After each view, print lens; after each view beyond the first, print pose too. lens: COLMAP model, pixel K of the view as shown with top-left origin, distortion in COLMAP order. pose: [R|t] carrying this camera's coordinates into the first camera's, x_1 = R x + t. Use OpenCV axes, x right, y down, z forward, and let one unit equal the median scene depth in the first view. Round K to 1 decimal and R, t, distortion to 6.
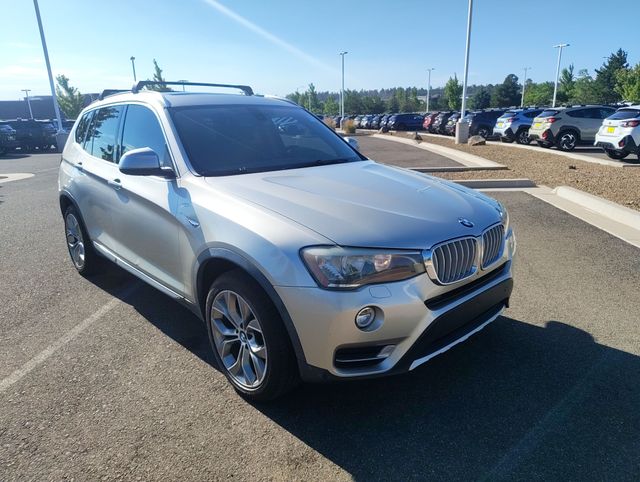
lens RADIAL K [[438.8, 0, 318.9], [0, 438.8, 244.7], [0, 0, 1]] dist [0.016219, -0.017191]
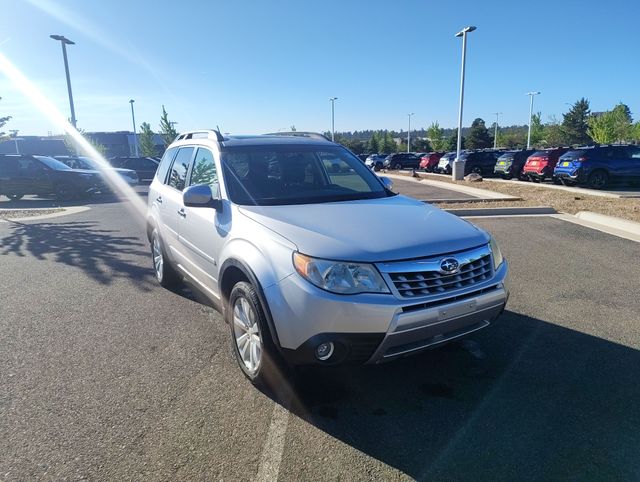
lens RADIAL K [[438.8, 0, 316.5], [0, 438.8, 242.4], [0, 0, 1]] dist [0.016219, -0.017191]
pose [[0.998732, -0.007599, 0.049767, -0.059070], [0.012143, 0.995716, -0.091662, 0.013086], [-0.048857, 0.092150, 0.994546, -0.036993]]
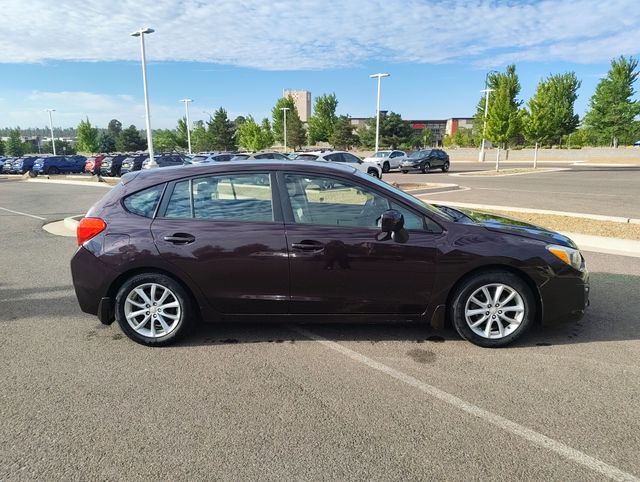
lens RADIAL K [[438.8, 0, 319.2], [0, 438.8, 242.2], [0, 0, 1]] dist [0.016219, -0.017191]
pose [[0.680867, -0.133198, 0.720193, -0.139473], [0.203279, 0.979058, -0.011104, 0.000703], [-0.703631, 0.153960, 0.693685, 0.000496]]
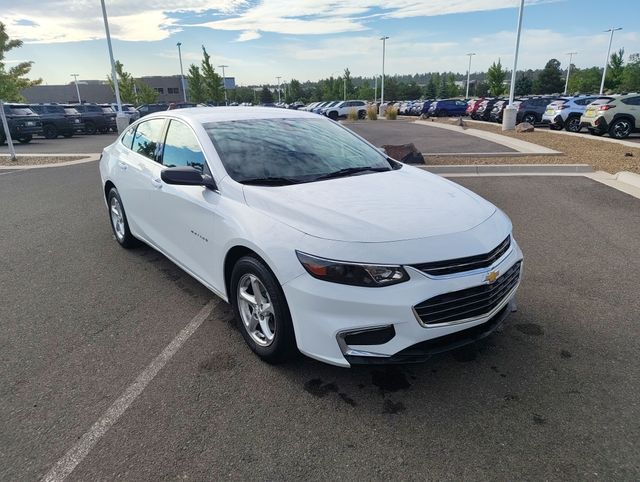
lens RADIAL K [[438.8, 0, 318.5], [0, 438.8, 239.3], [0, 0, 1]] dist [0.016219, -0.017191]
pose [[0.997515, 0.026750, -0.065173, -0.024820], [-0.025479, 0.999470, 0.020261, 0.006413], [0.065680, -0.018550, 0.997668, -0.023865]]
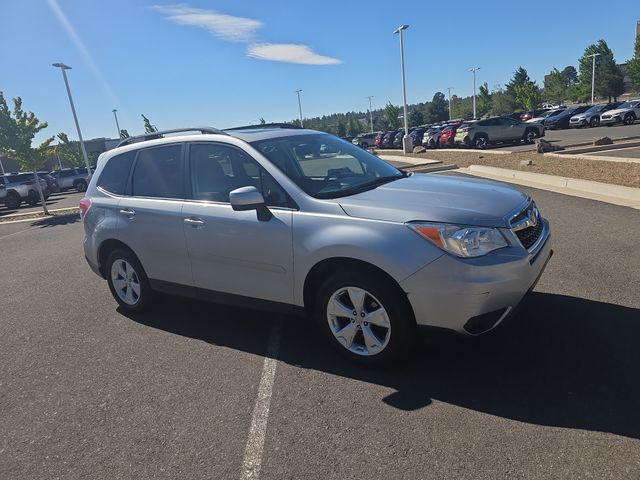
lens RADIAL K [[423.2, 0, 318.8], [0, 423.2, 240.0], [0, 0, 1]] dist [0.032869, -0.016211]
pose [[0.988302, -0.119403, 0.094875, -0.067823], [0.125074, 0.990552, -0.056239, 0.048102], [-0.087263, 0.067447, 0.993899, -0.165025]]
